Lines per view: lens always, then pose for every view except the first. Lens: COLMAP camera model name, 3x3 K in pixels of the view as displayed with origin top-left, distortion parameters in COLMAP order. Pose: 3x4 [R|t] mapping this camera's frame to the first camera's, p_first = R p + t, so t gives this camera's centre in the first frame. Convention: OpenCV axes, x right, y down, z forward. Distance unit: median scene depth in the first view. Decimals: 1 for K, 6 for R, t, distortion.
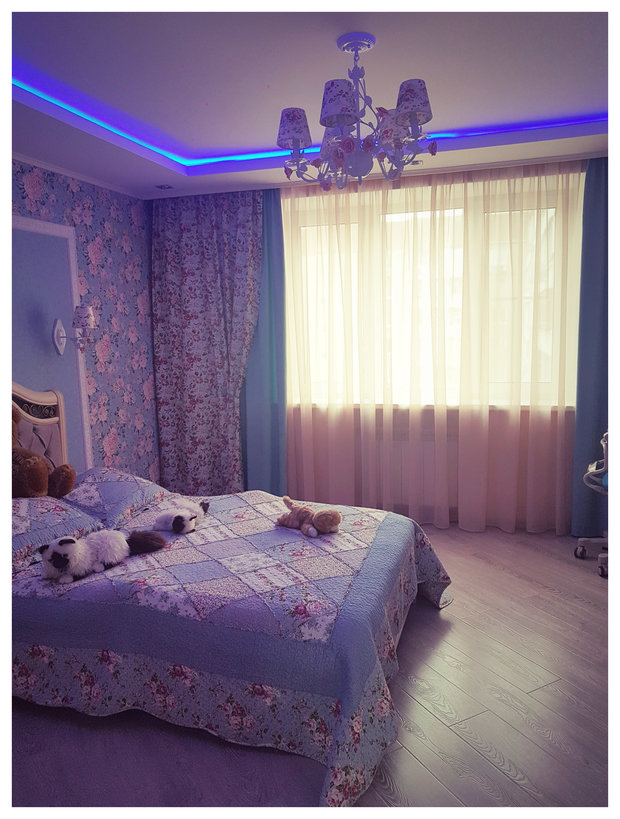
lens RADIAL K [[648.6, 0, 312.4], [0, 648.6, 415.0], [0, 0, 1]] dist [0.003889, -0.005101]
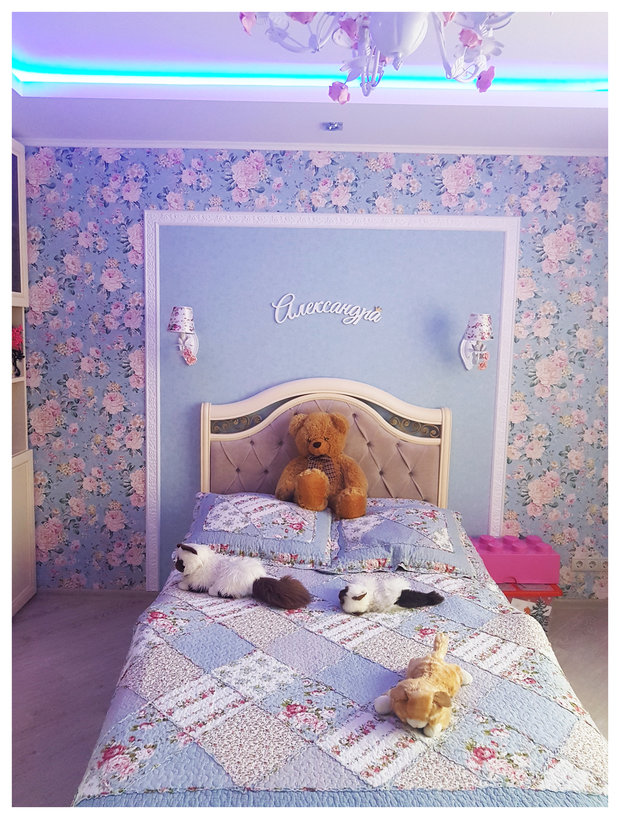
lens RADIAL K [[639.0, 0, 298.2], [0, 639.0, 407.5], [0, 0, 1]] dist [-0.002192, -0.000268]
pose [[0.263548, 0.147587, -0.953289, 0.340608], [-0.162650, 0.980877, 0.106891, -0.090292], [0.950835, 0.126882, 0.282513, 0.512420]]
